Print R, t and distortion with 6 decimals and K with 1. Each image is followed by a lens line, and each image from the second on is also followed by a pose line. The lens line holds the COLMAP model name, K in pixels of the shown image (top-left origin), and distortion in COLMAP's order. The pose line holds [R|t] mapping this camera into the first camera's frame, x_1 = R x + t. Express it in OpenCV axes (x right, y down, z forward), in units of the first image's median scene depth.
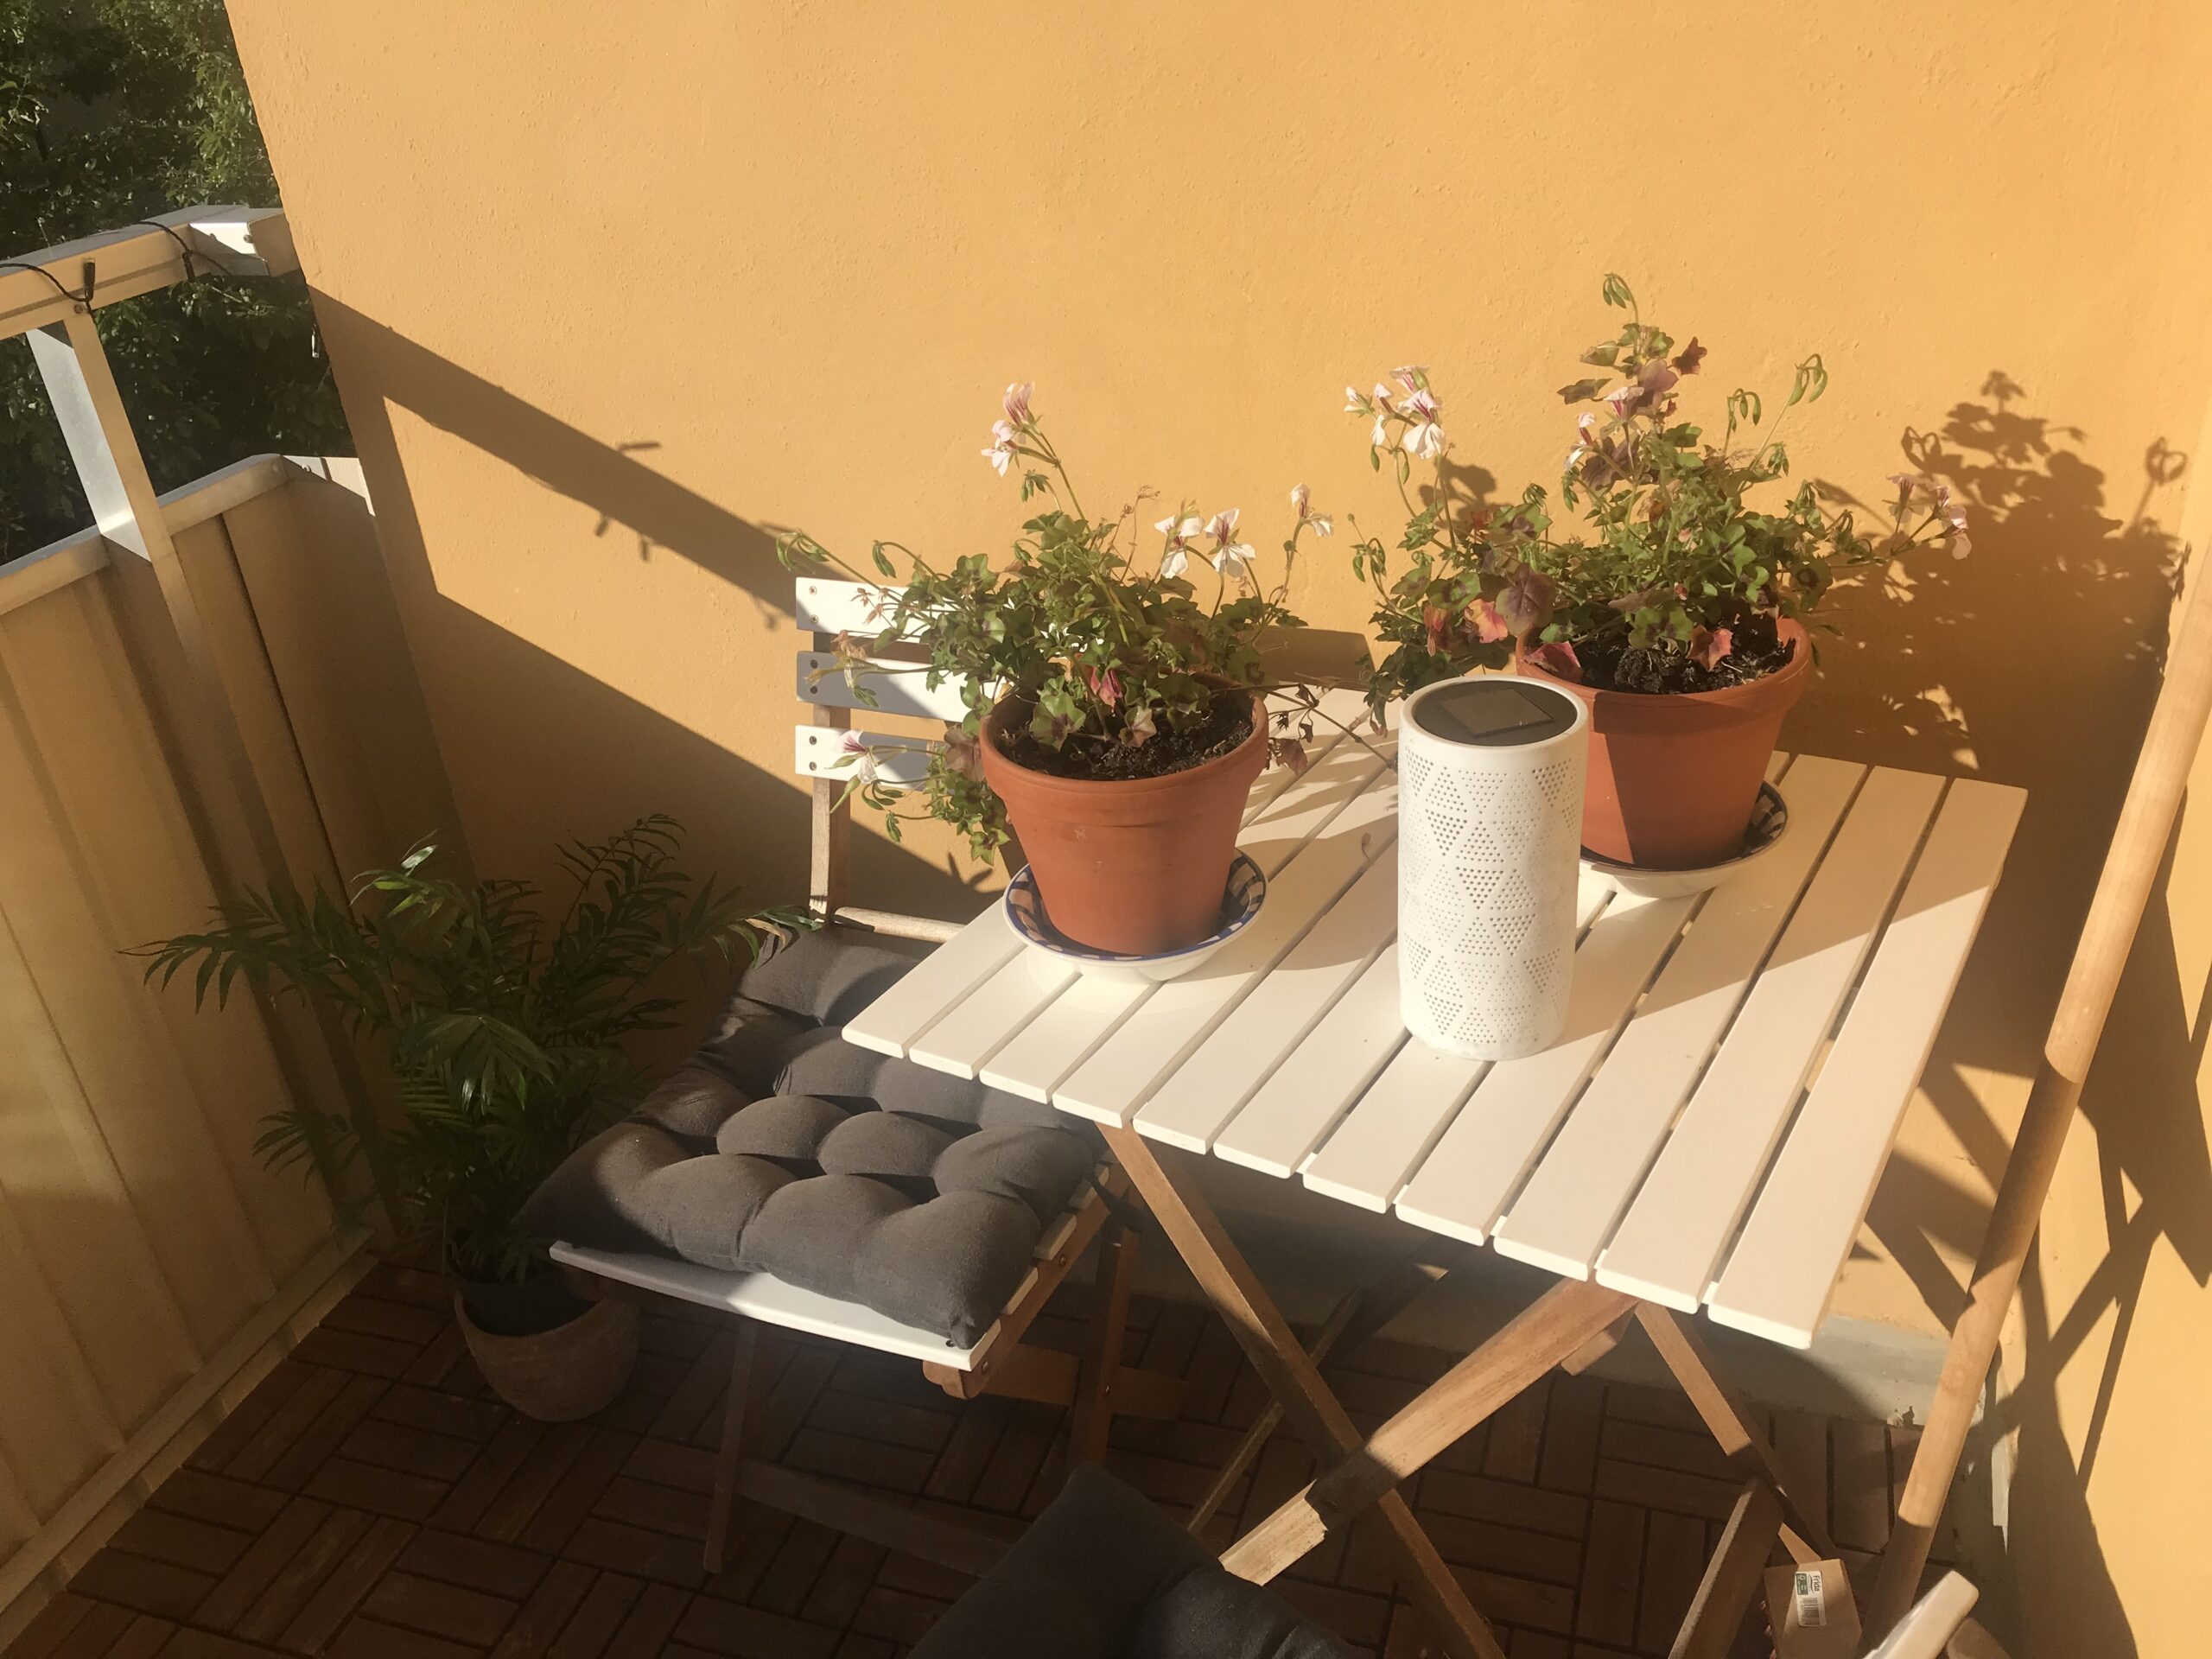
lens RADIAL K [[1761.8, 0, 1107.7], [0, 1761.8, 835.7], [0, 0, 1]] dist [0.040203, -0.031495]
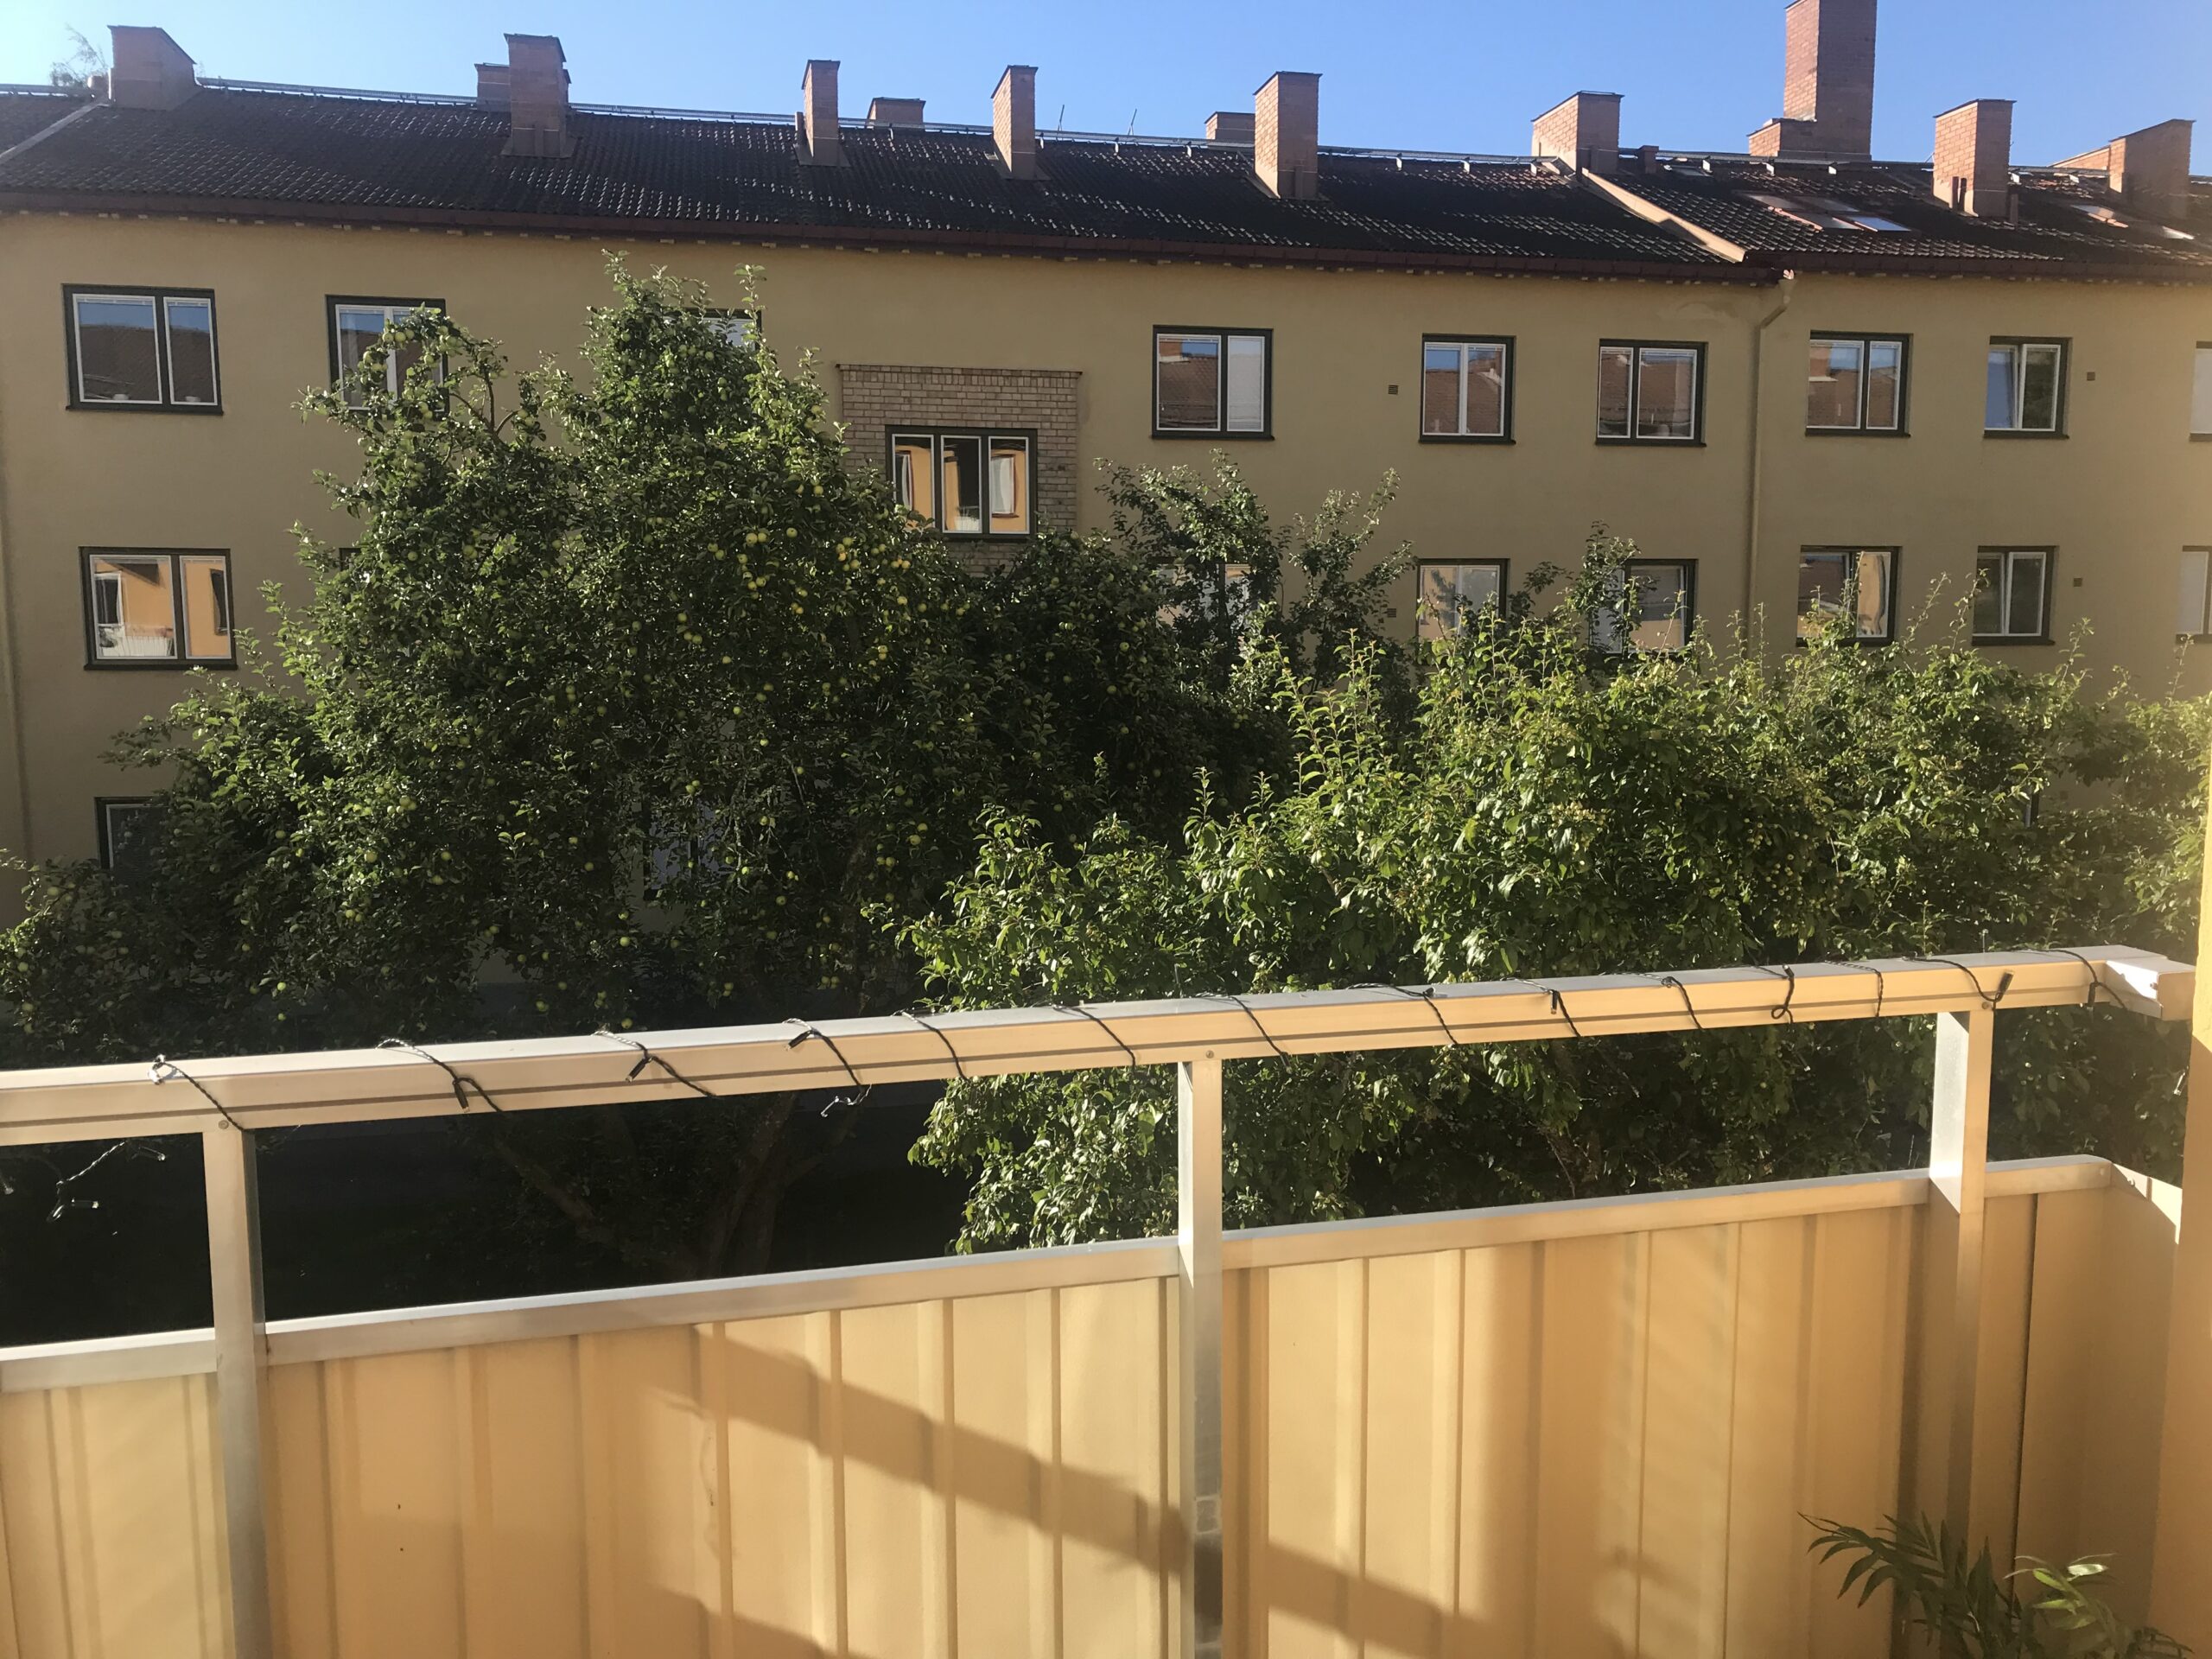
lens RADIAL K [[1761.8, 0, 1101.5], [0, 1761.8, 835.7], [0, 0, 1]] dist [0.040203, -0.031495]
pose [[0.535331, 0.168479, -0.827668, 0.075692], [-0.444639, 0.889350, -0.106555, -0.001746], [0.718134, 0.425055, 0.551009, -0.136782]]
